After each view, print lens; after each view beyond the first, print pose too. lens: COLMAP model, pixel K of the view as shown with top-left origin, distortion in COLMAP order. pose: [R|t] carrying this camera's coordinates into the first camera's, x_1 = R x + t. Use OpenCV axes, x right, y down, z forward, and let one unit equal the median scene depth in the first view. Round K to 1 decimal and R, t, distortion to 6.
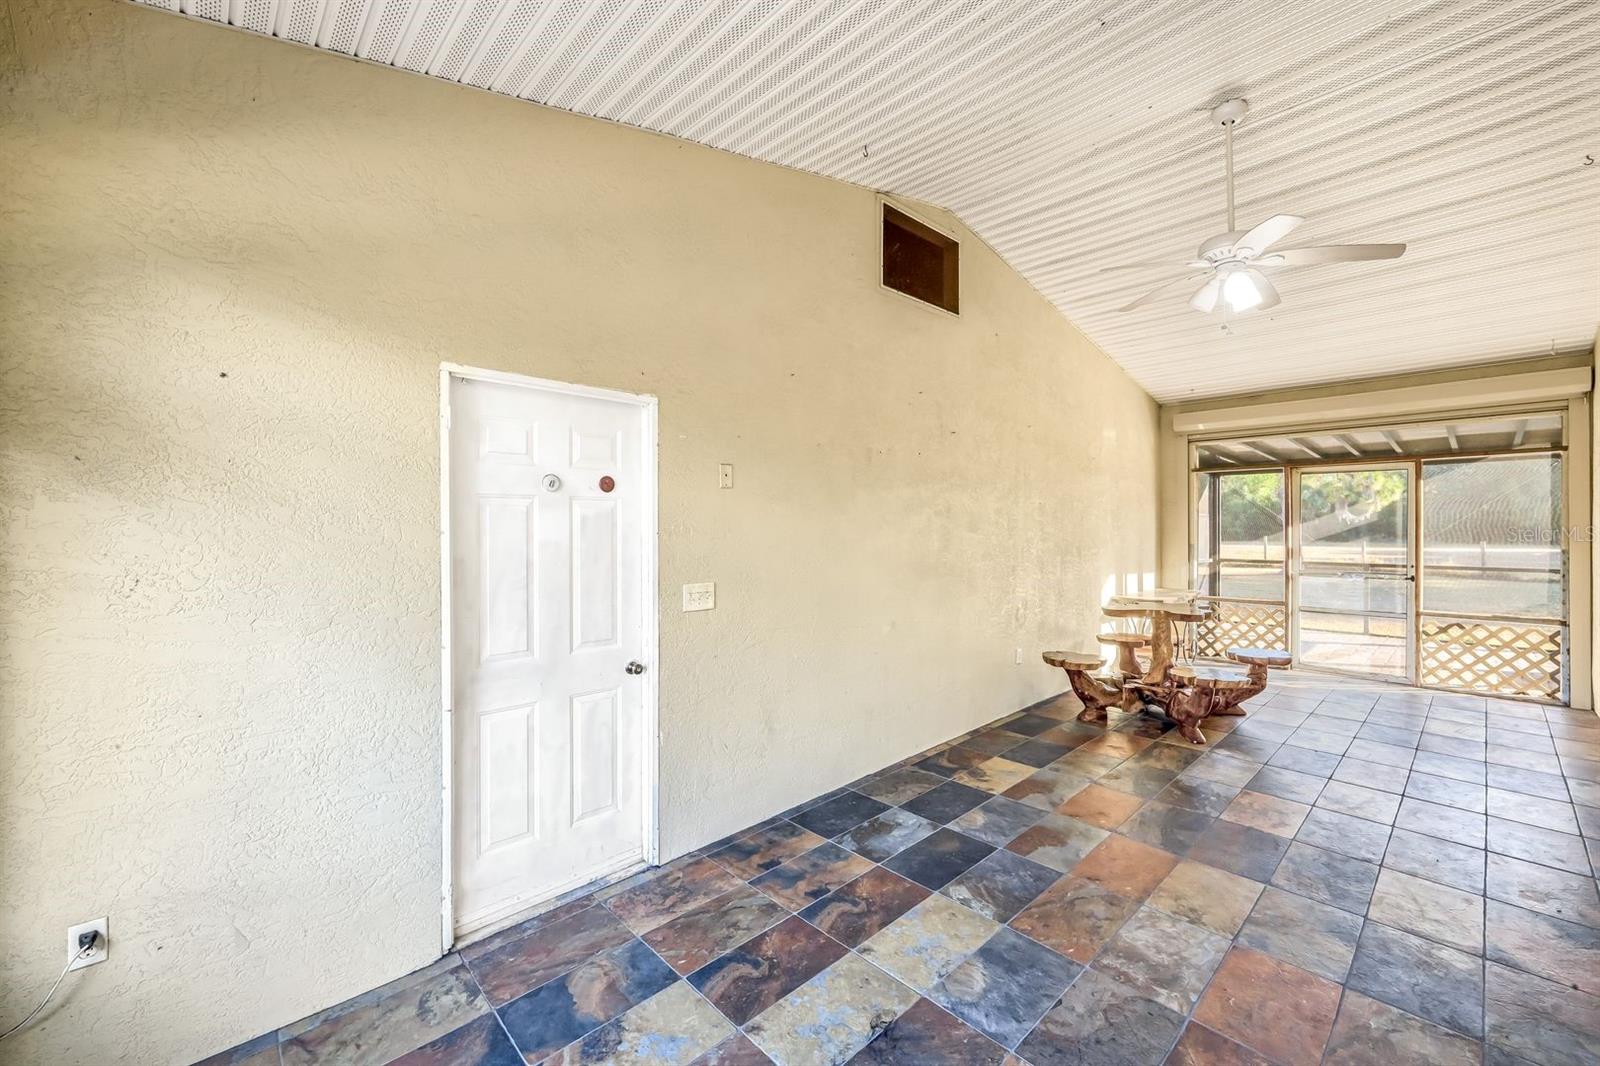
lens RADIAL K [[649.2, 0, 798.1], [0, 649.2, 523.4], [0, 0, 1]] dist [-0.002077, 0.000063]
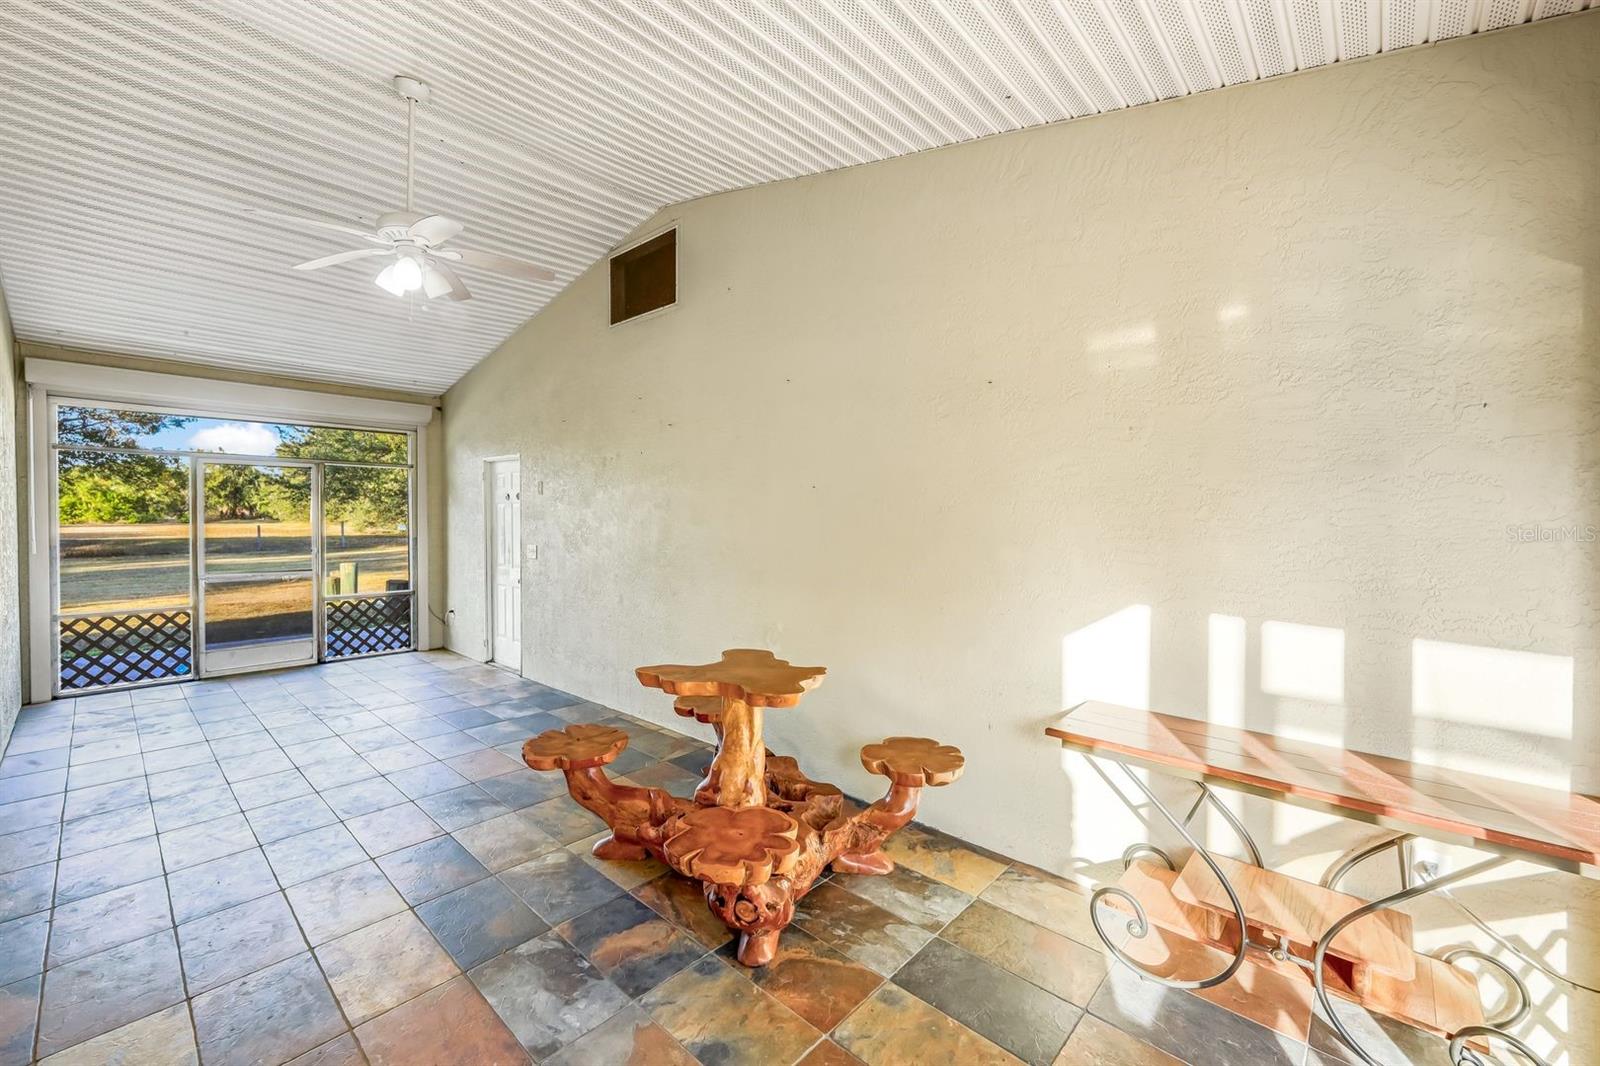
lens RADIAL K [[649.2, 0, 798.0], [0, 649.2, 526.7], [0, 0, 1]] dist [-0.002077, 0.000063]
pose [[0.069622, 0.022840, -0.997312, 1.361441], [-0.006891, 0.999725, 0.022414, -0.007350], [0.997550, 0.005312, 0.069760, 1.225336]]
